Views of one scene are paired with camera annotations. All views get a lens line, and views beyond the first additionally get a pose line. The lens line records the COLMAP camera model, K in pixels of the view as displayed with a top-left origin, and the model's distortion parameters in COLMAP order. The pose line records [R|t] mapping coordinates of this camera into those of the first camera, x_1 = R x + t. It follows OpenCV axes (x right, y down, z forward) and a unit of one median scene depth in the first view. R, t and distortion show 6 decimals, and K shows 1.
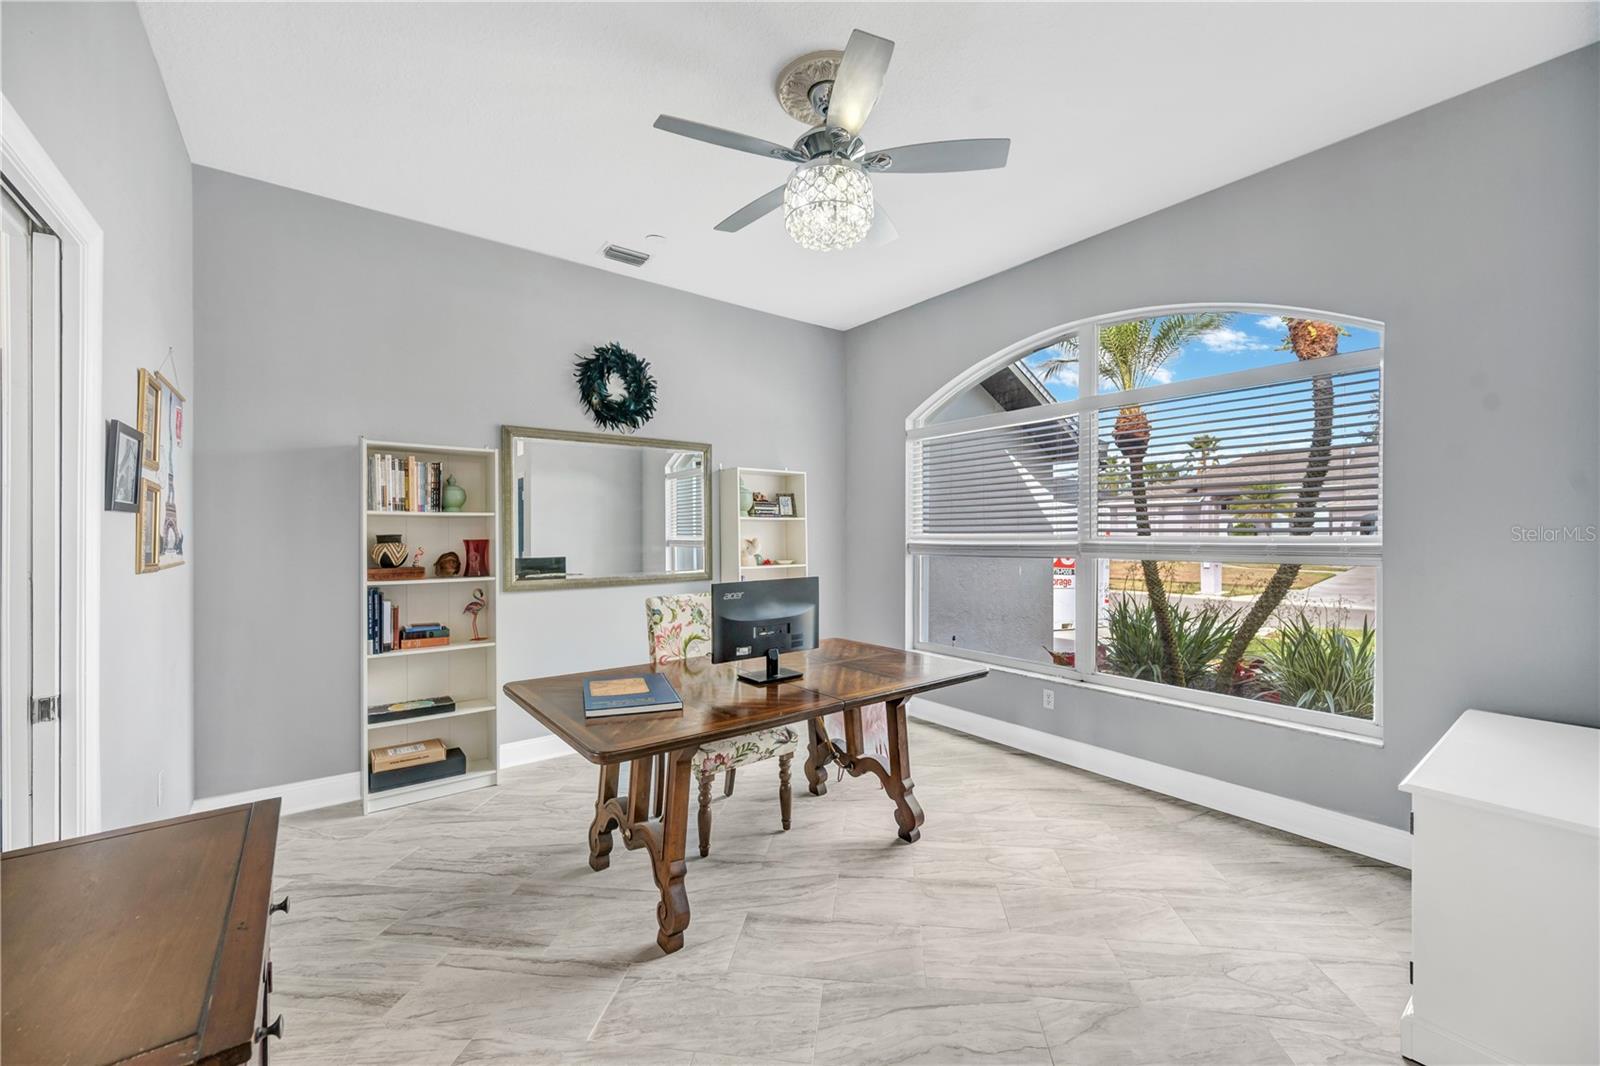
lens RADIAL K [[640.7, 0, 797.6], [0, 640.7, 539.5], [0, 0, 1]] dist [-0.000012, 0.000122]
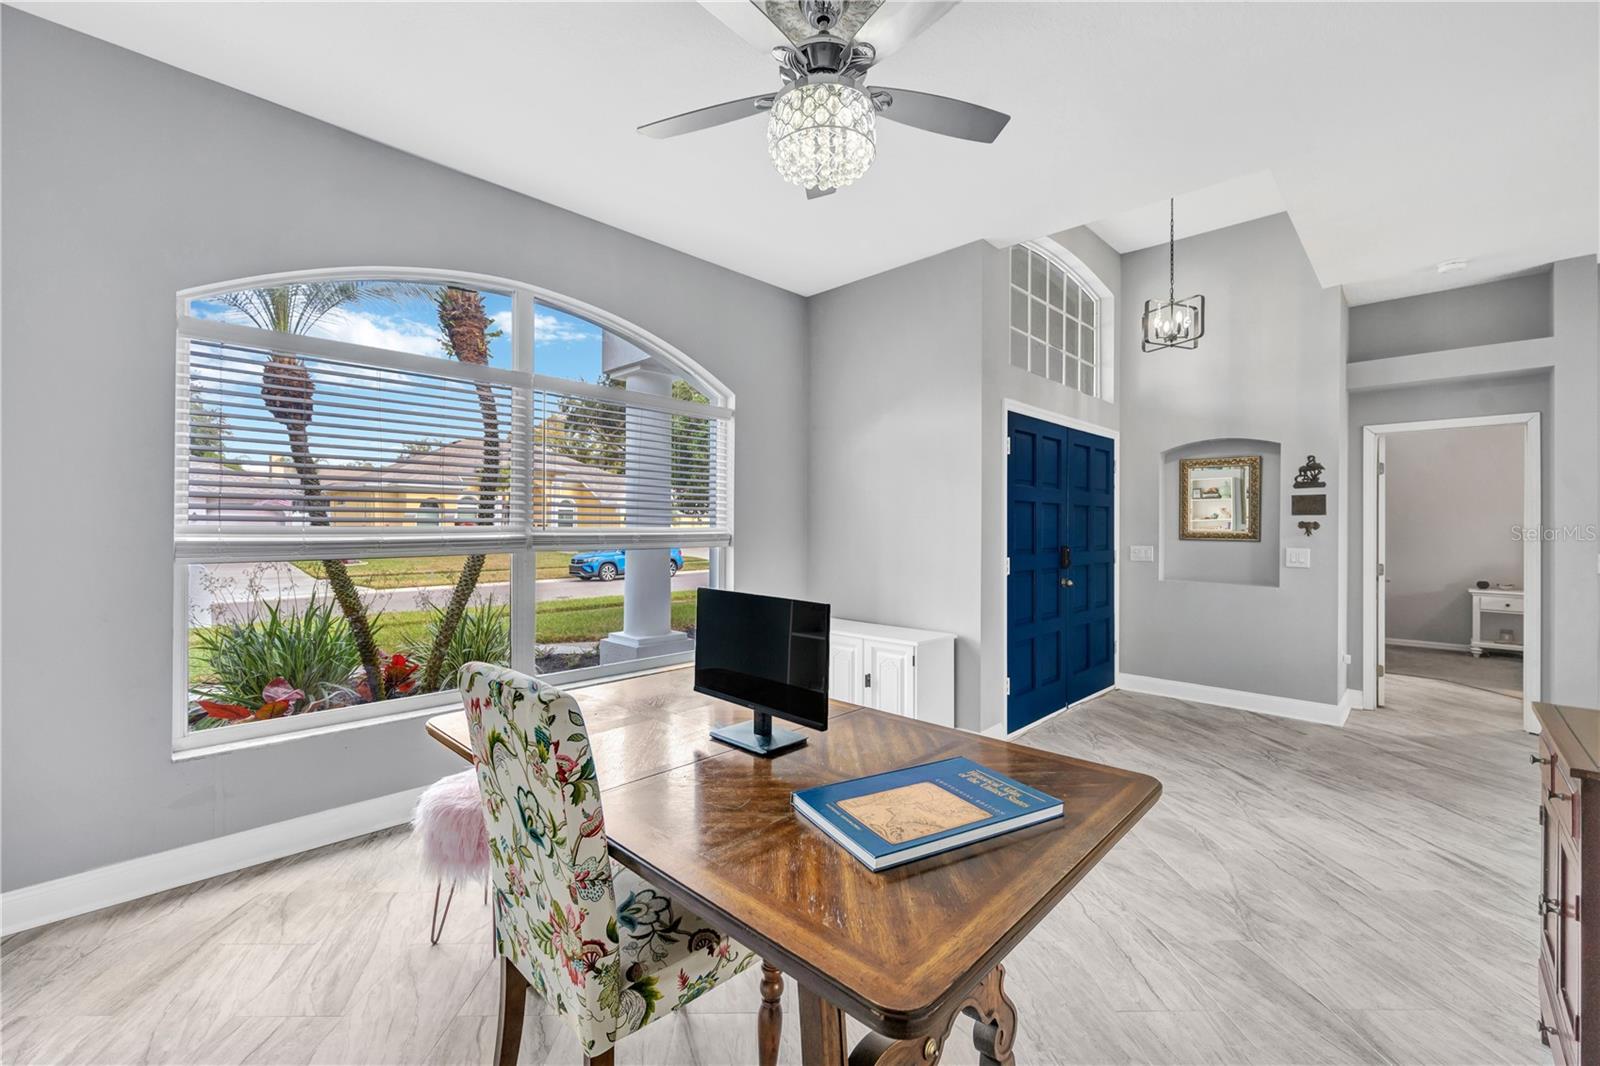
lens RADIAL K [[651.2, 0, 800.0], [0, 651.2, 533.0], [0, 0, 1]] dist [-0.000055, 0.000004]
pose [[-0.141452, -0.006558, 0.989923, -0.379311], [0.003752, 0.999967, 0.007161, -0.001519], [-0.989938, 0.004727, -0.141423, 0.606467]]
